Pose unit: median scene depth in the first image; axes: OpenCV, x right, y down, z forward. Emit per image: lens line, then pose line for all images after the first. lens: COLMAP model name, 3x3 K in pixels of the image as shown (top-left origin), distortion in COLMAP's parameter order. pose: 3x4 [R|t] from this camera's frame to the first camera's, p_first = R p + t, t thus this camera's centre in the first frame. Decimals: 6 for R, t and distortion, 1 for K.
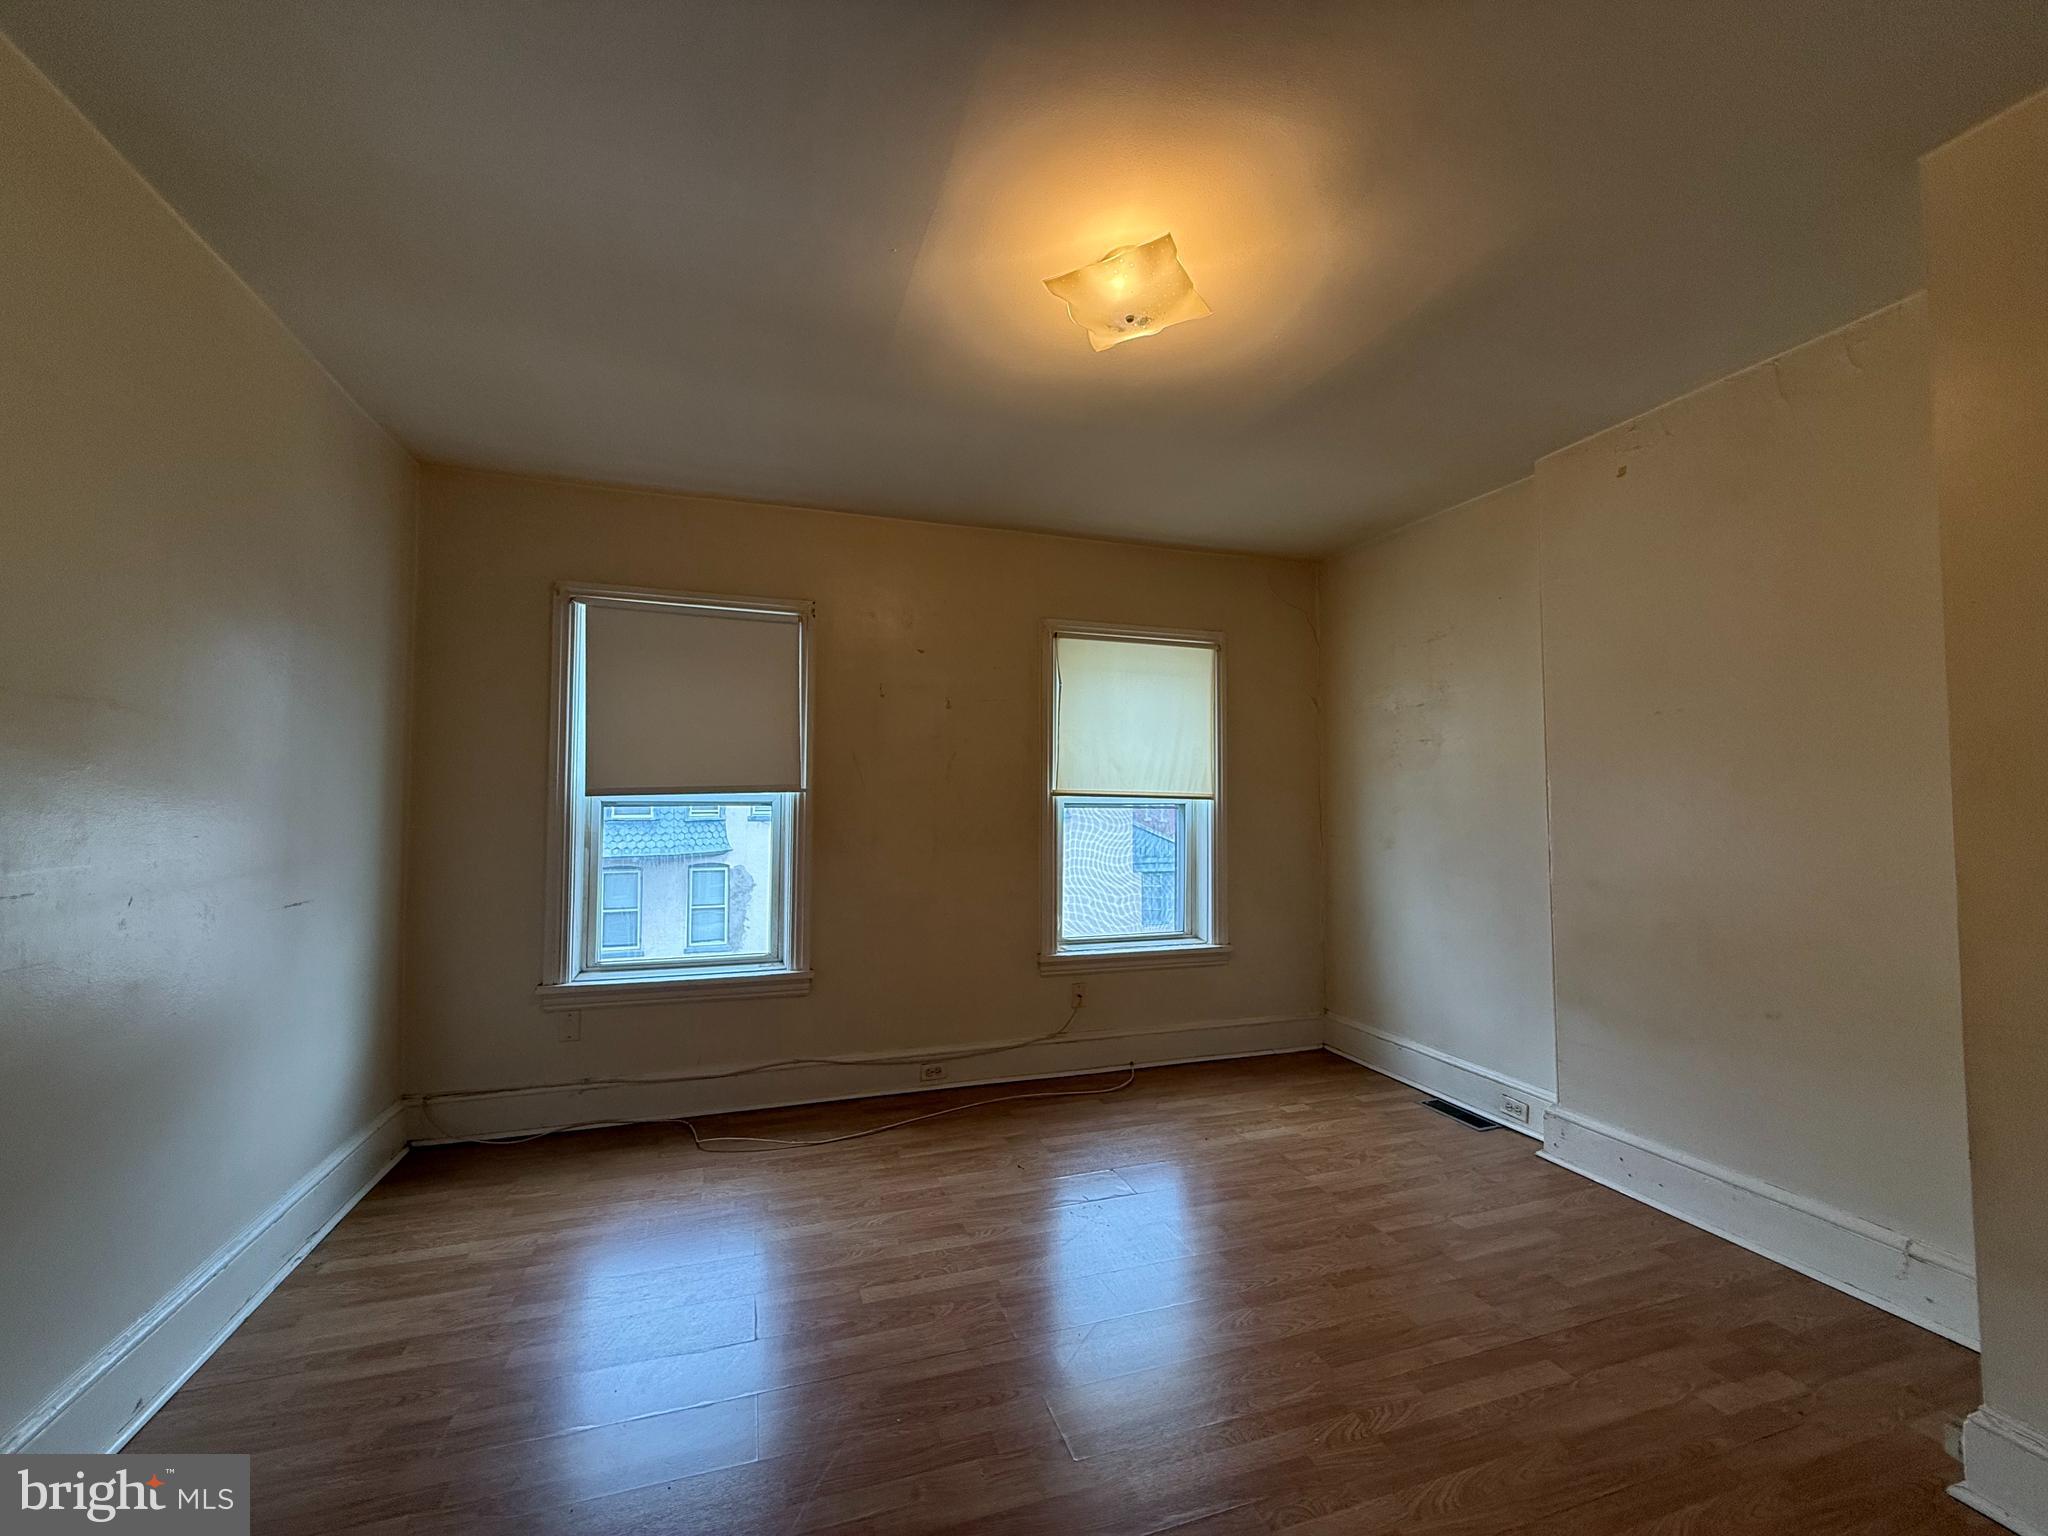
lens RADIAL K [[816.0, 0, 1024.7], [0, 816.0, 768.6], [0, 0, 1]] dist [0.002317, -0.000259]
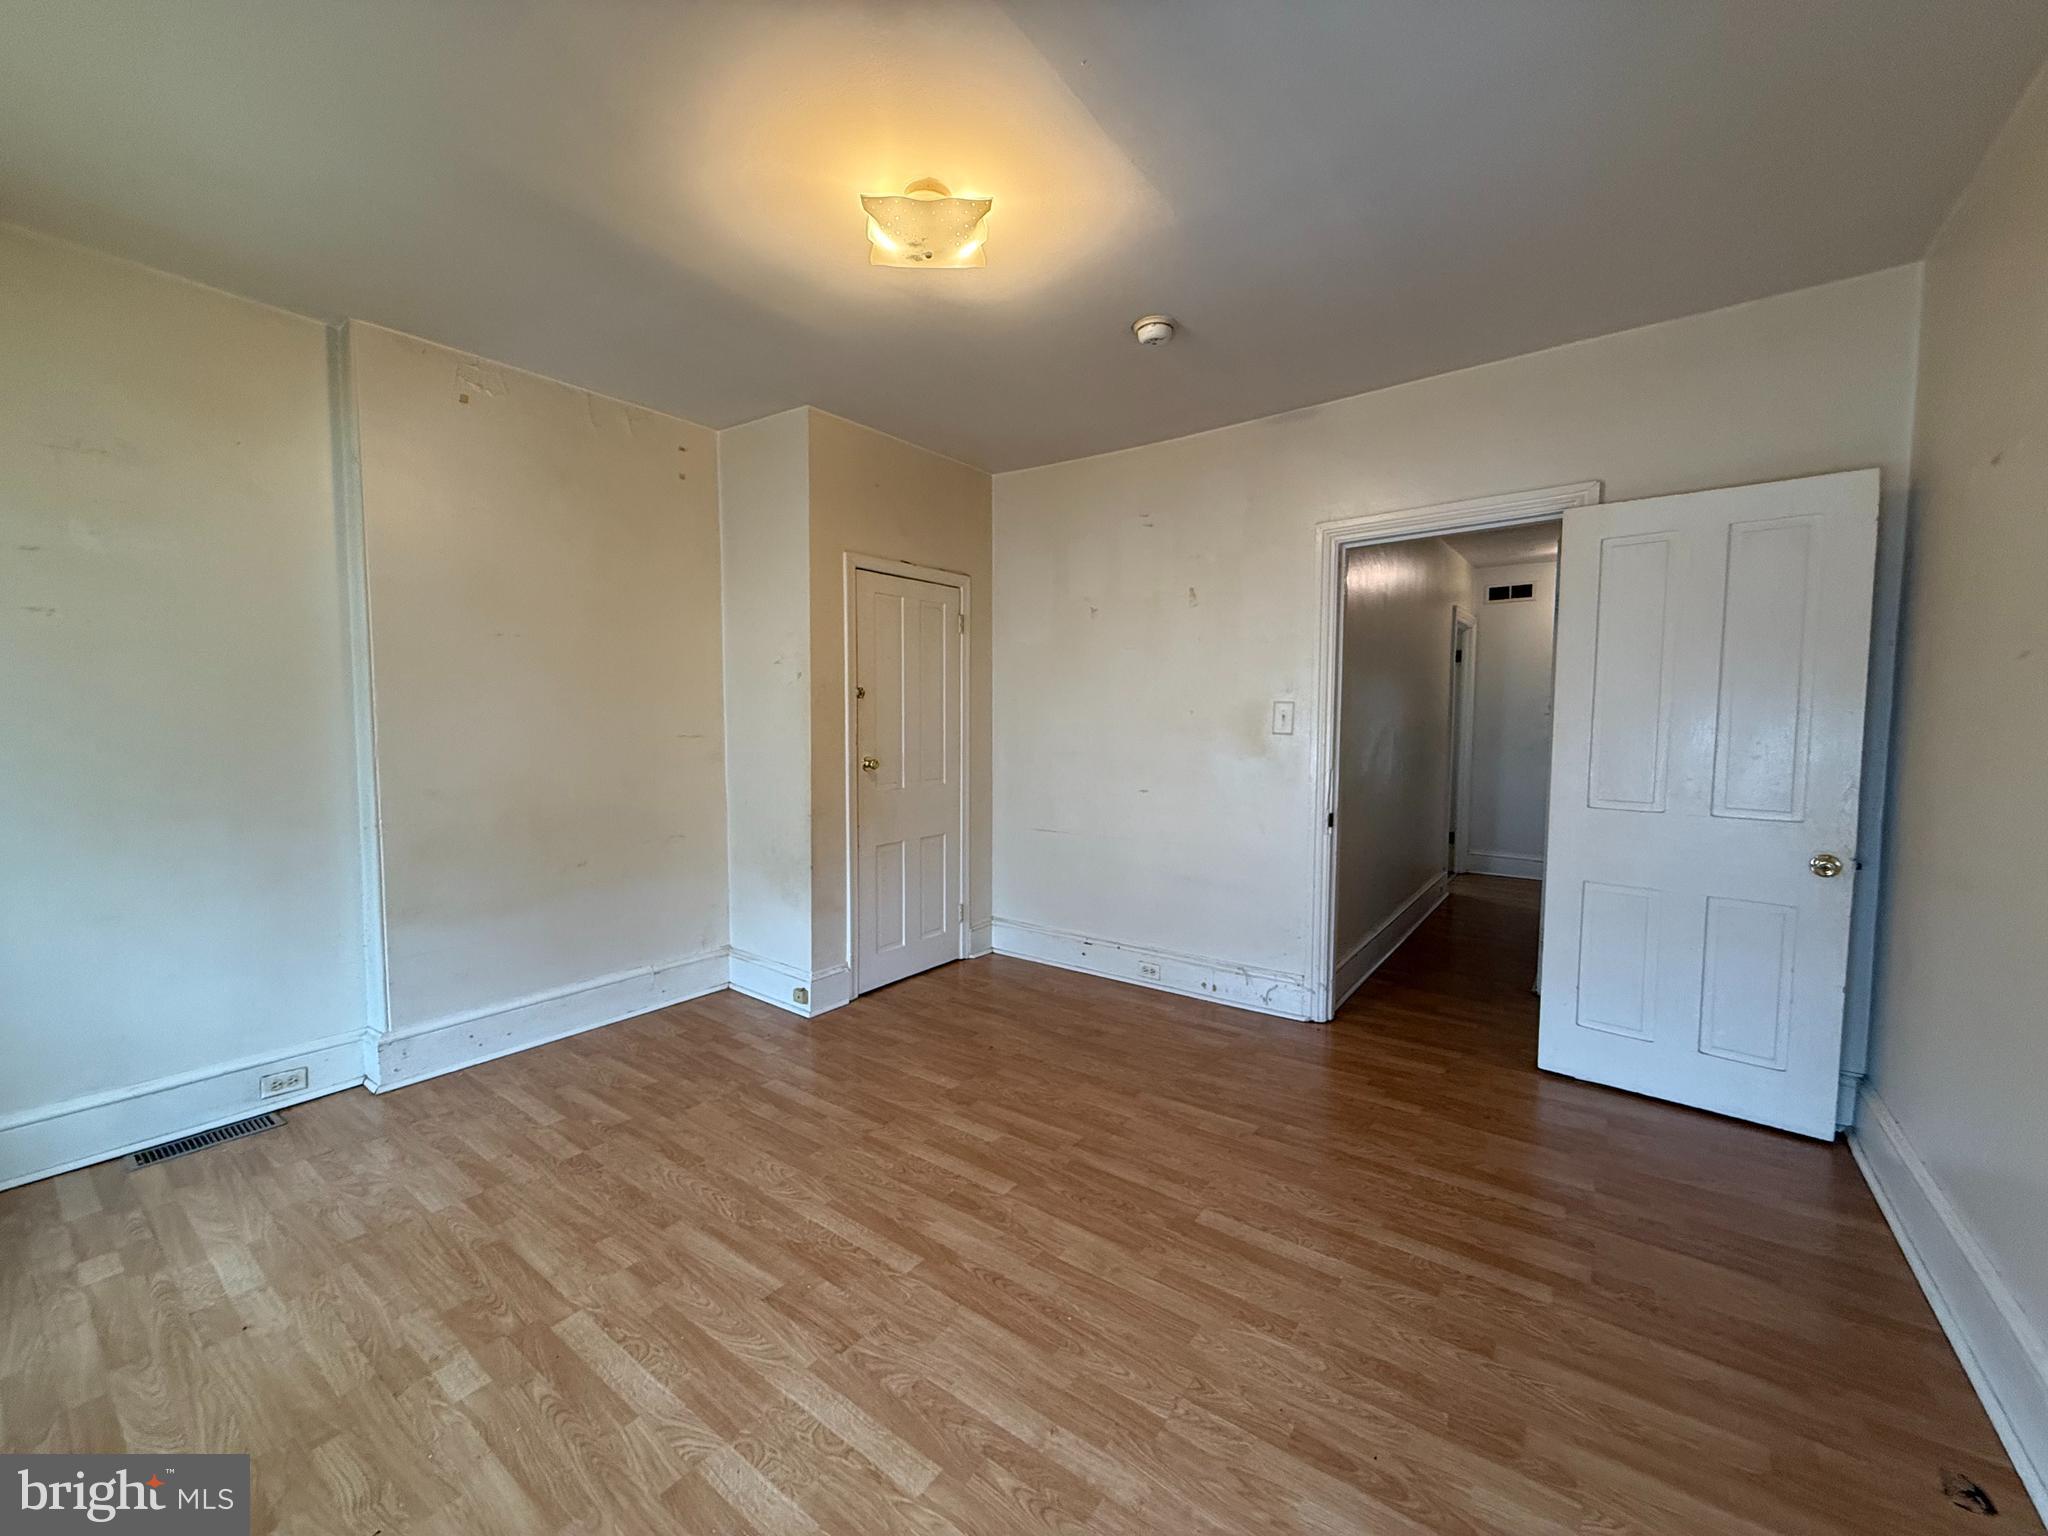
lens RADIAL K [[816.0, 0, 1018.3], [0, 816.0, 763.8], [0, 0, 1]] dist [0.002317, -0.000259]
pose [[-0.565358, -0.049856, 0.823338, -0.624633], [-0.035420, 0.998718, 0.036154, 0.048566], [-0.824085, -0.008723, -0.566399, 1.109114]]
